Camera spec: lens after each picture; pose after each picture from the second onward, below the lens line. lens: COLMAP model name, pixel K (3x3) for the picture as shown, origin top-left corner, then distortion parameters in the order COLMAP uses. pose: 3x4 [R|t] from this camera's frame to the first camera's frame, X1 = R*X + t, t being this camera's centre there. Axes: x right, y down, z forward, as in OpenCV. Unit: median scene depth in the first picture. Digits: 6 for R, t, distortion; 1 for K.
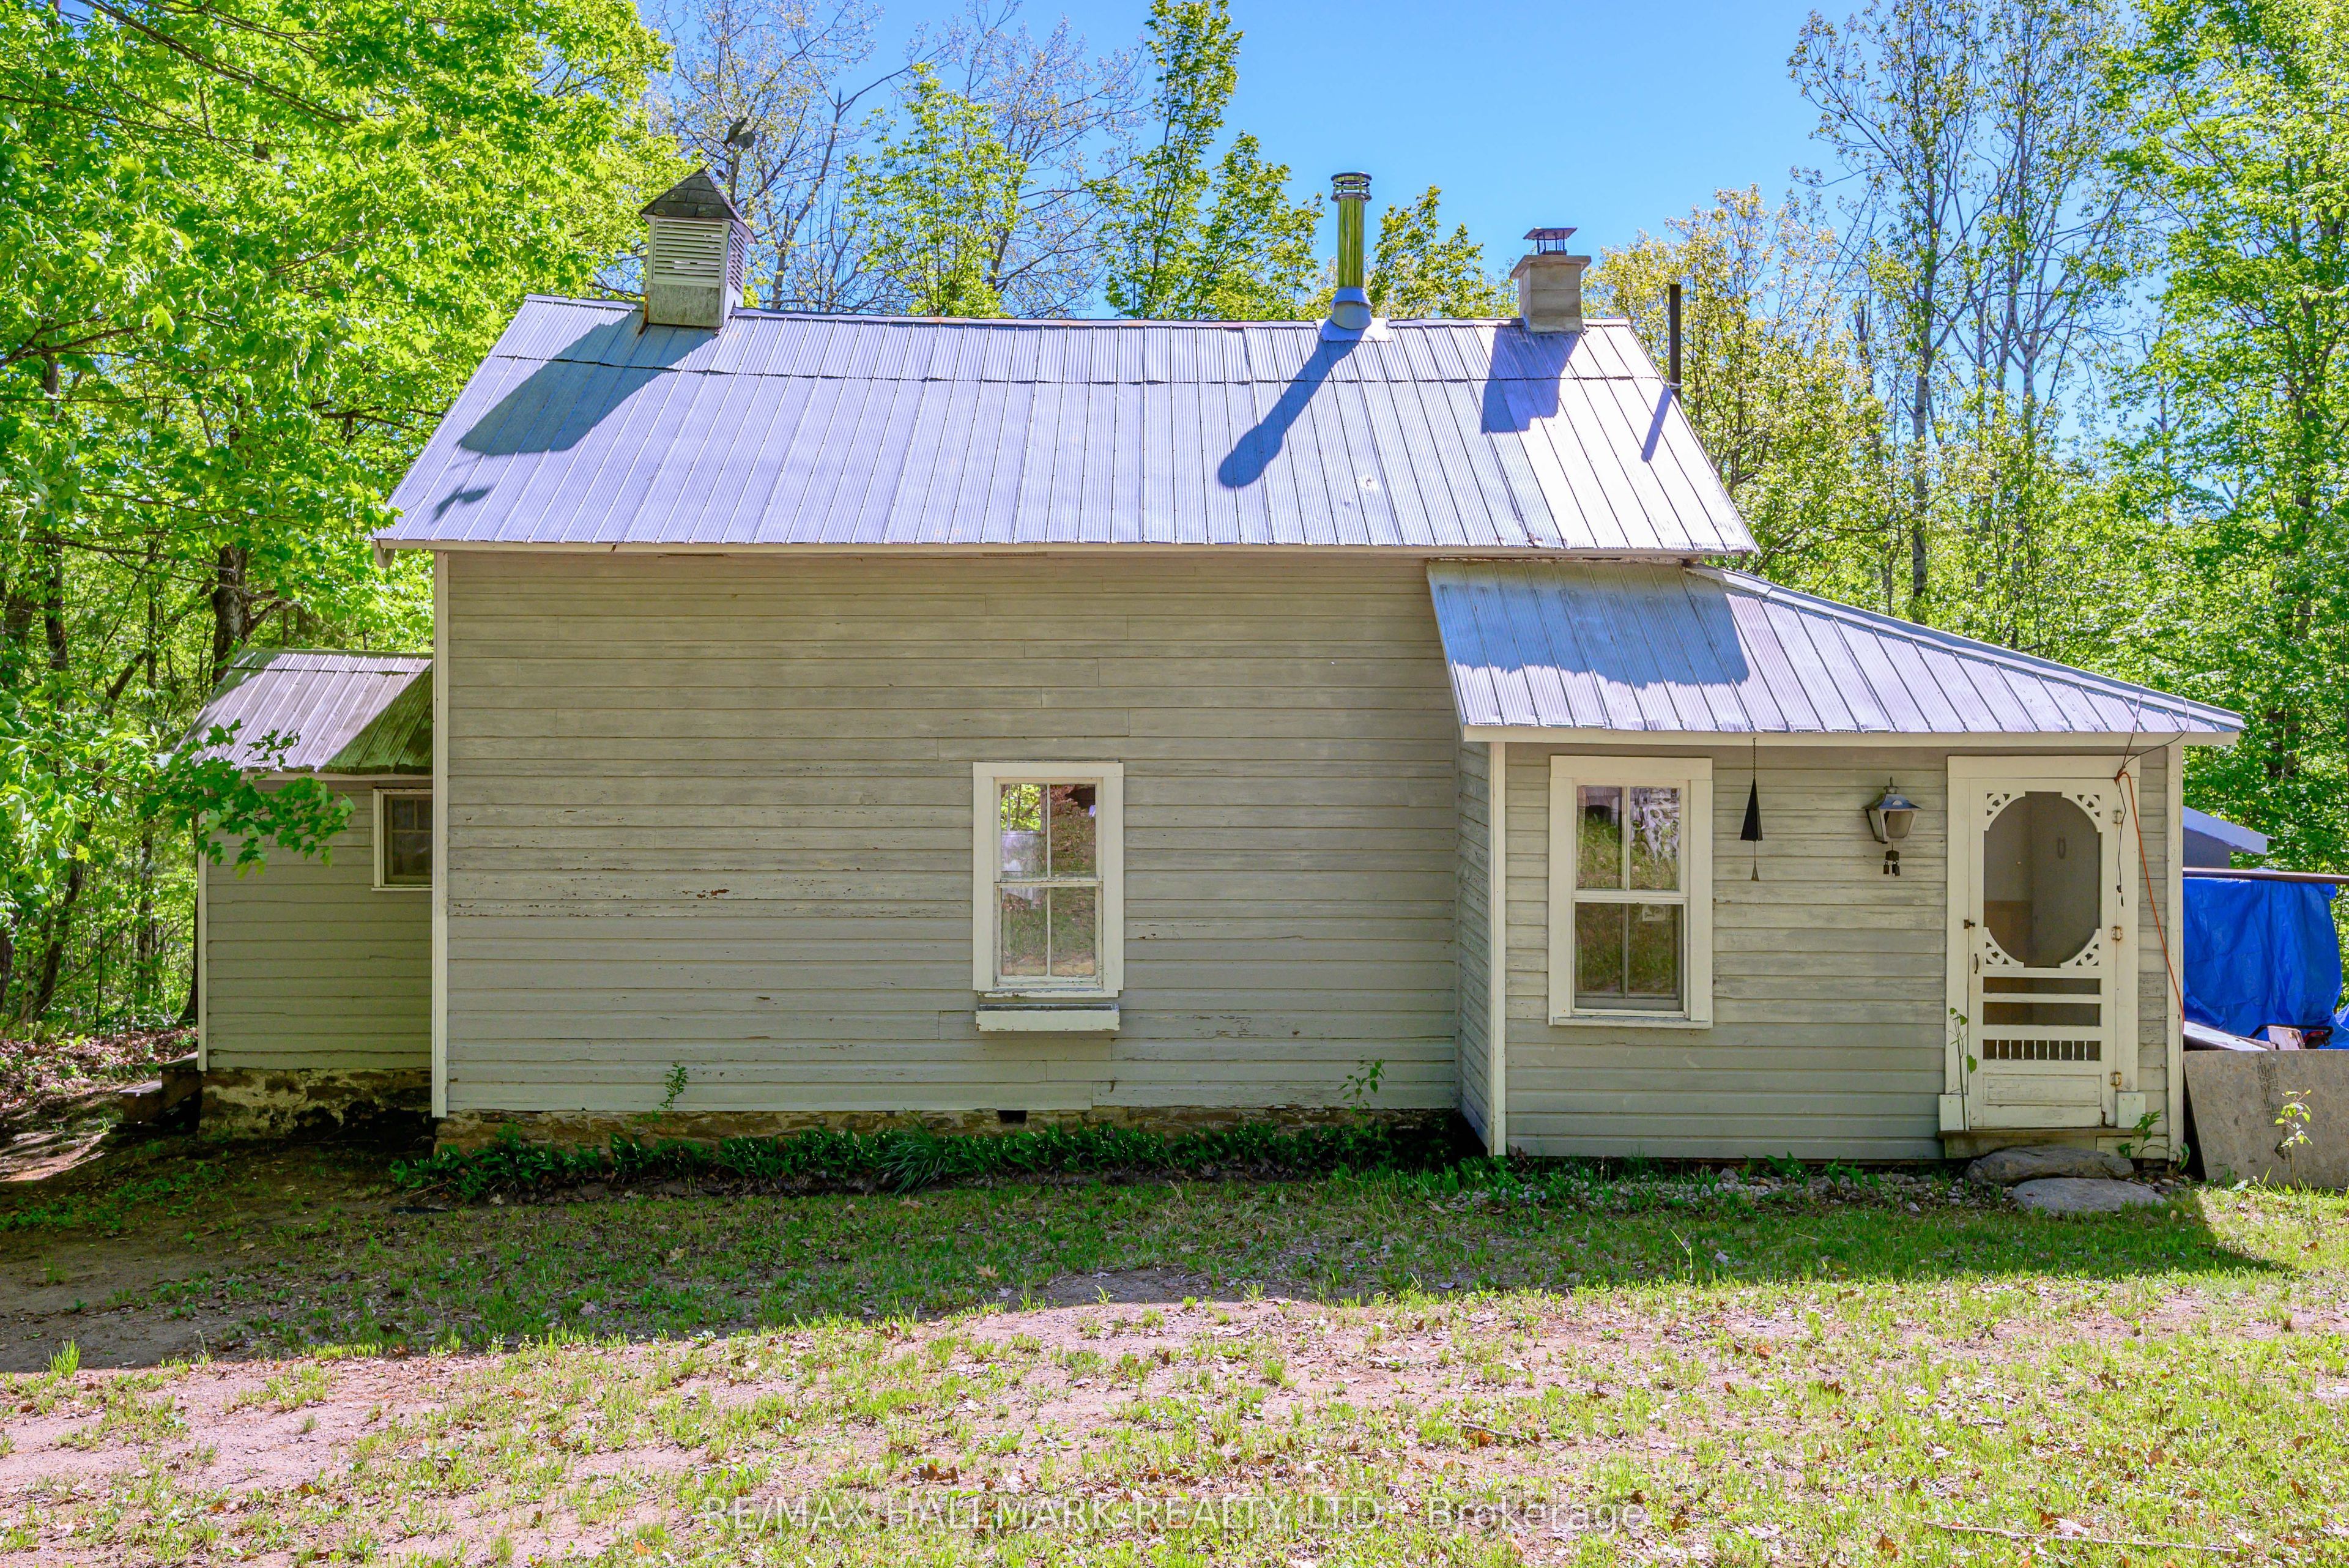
lens RADIAL K [[1896.8, 0, 1173.5], [0, 1896.8, 757.8], [0, 0, 1]] dist [0.001737, 0.003853]
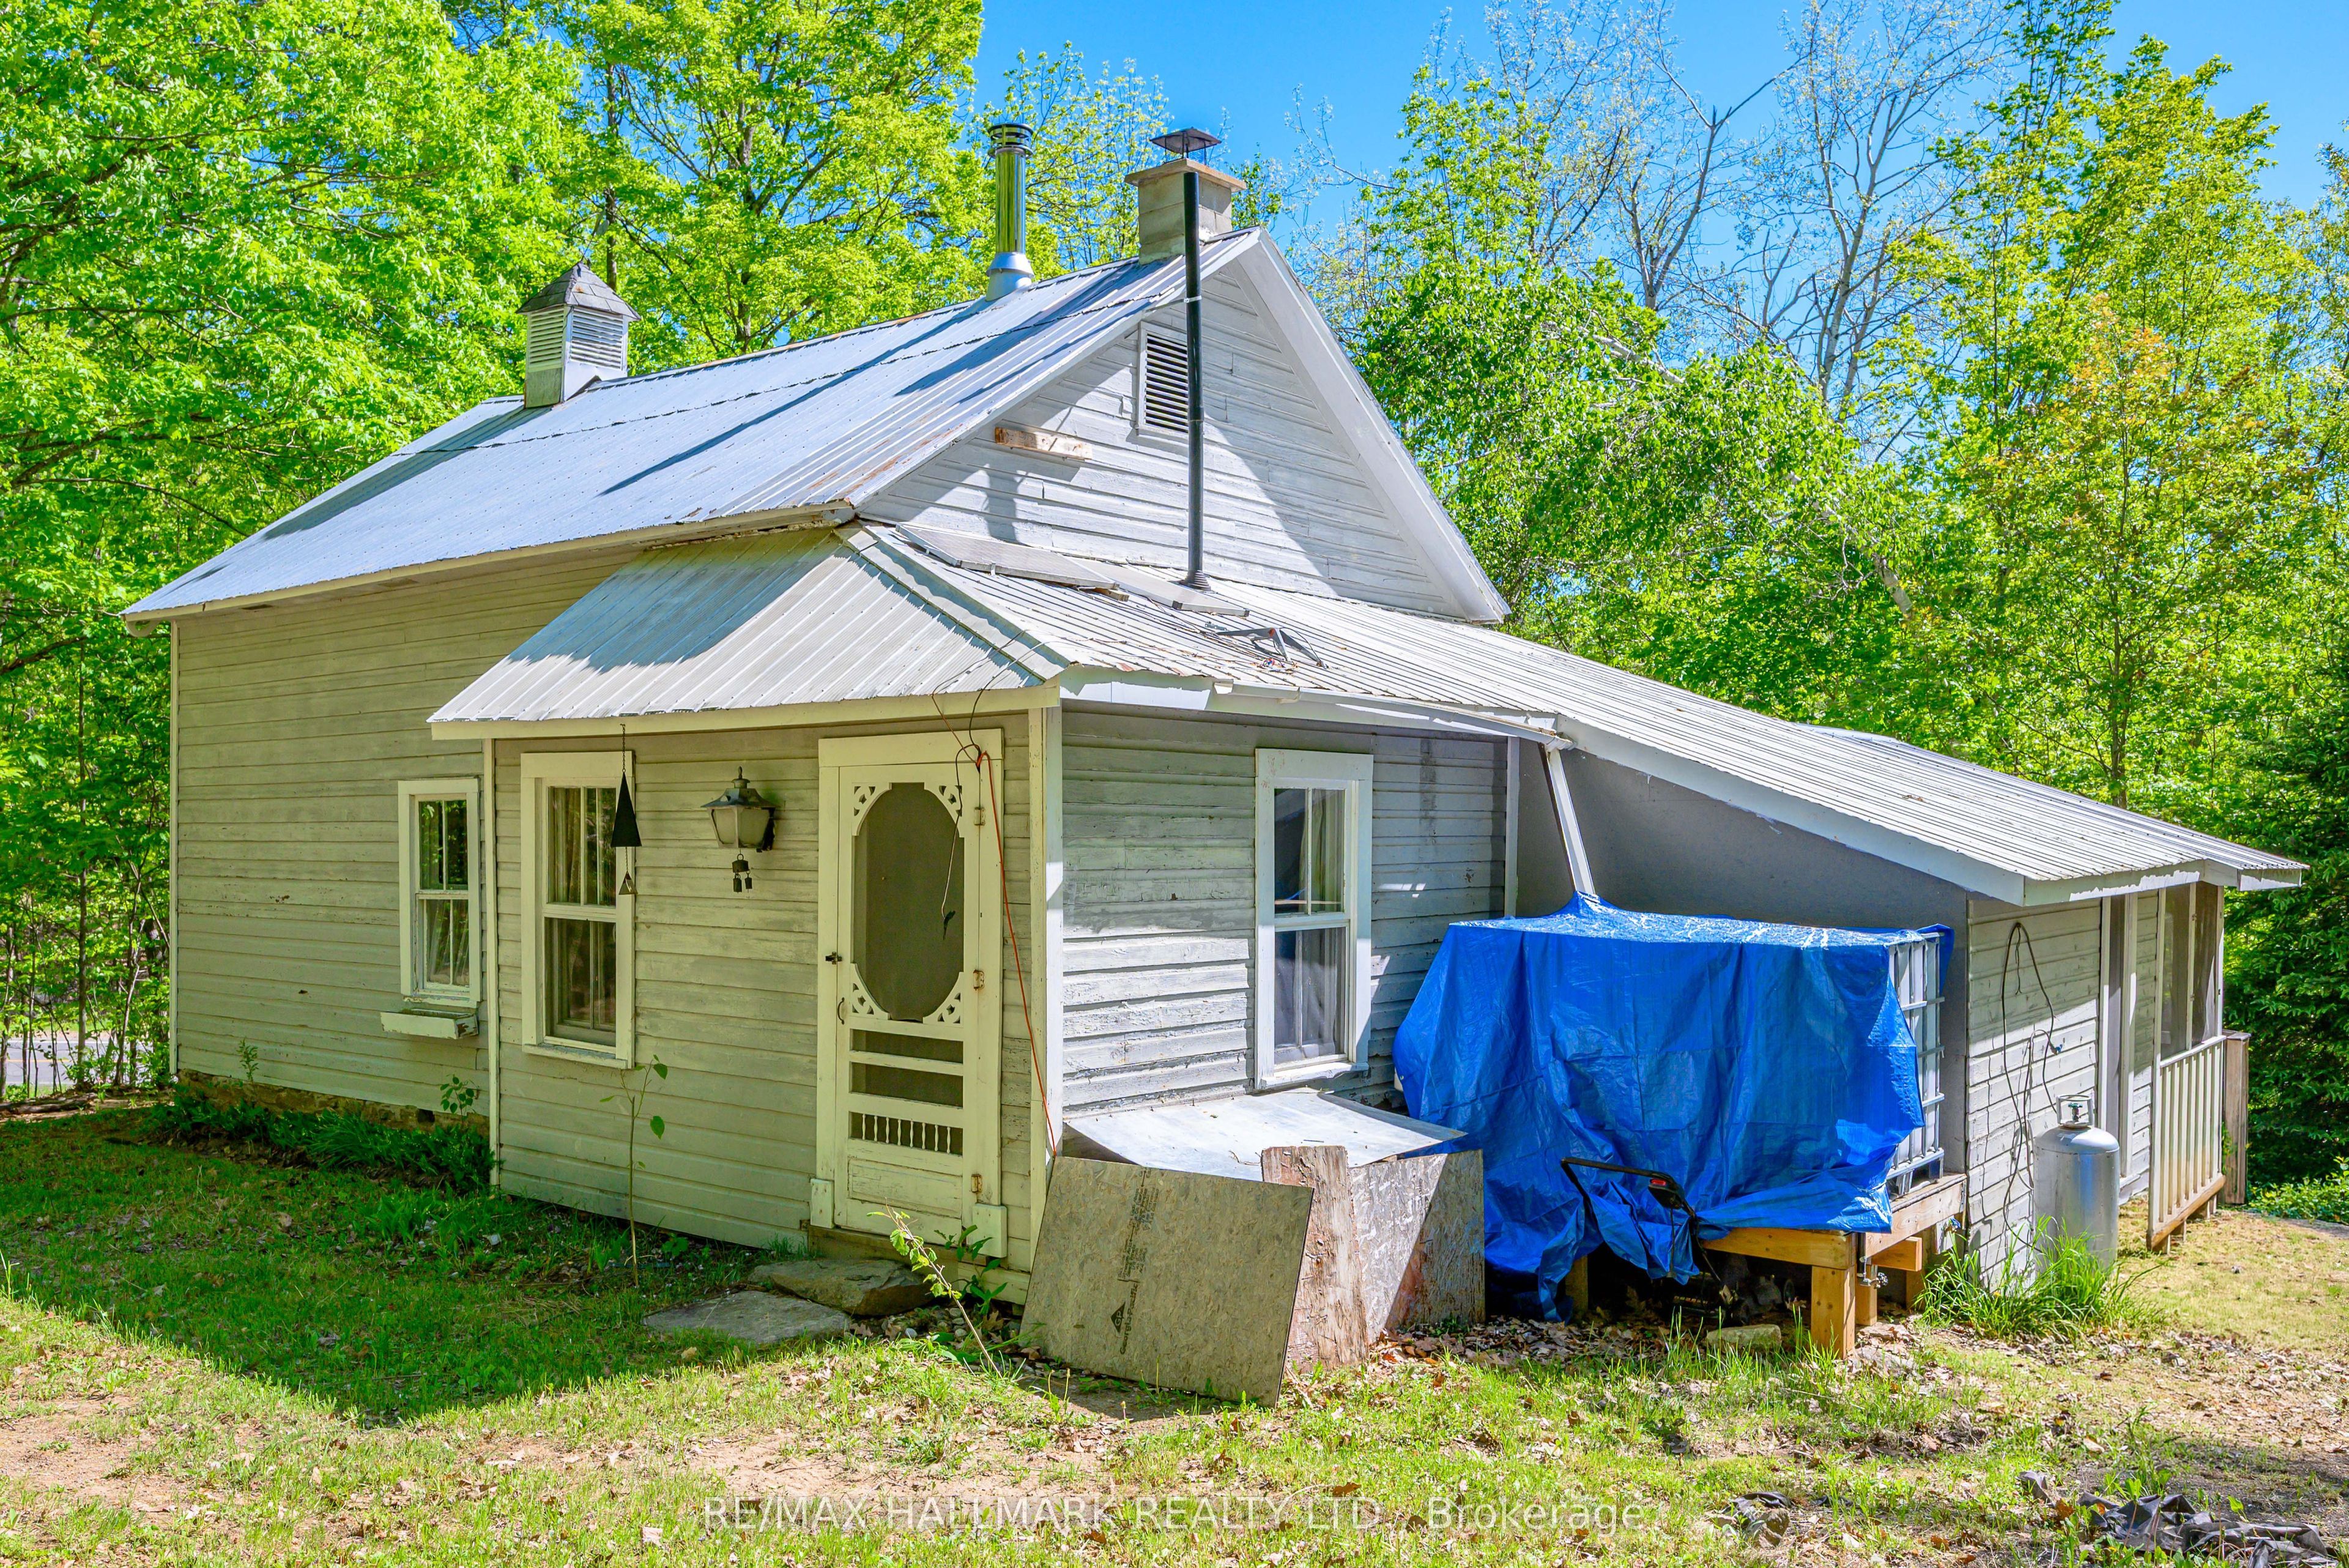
lens RADIAL K [[1908.6, 0, 1168.9], [0, 1908.6, 838.1], [0, 0, 1]] dist [-0.006488, -0.000052]
pose [[0.770137, -0.002060, -0.637875, 0.916747], [0.001434, 0.999998, -0.001499, 0.036944], [0.637877, 0.000240, 0.770138, 0.449654]]
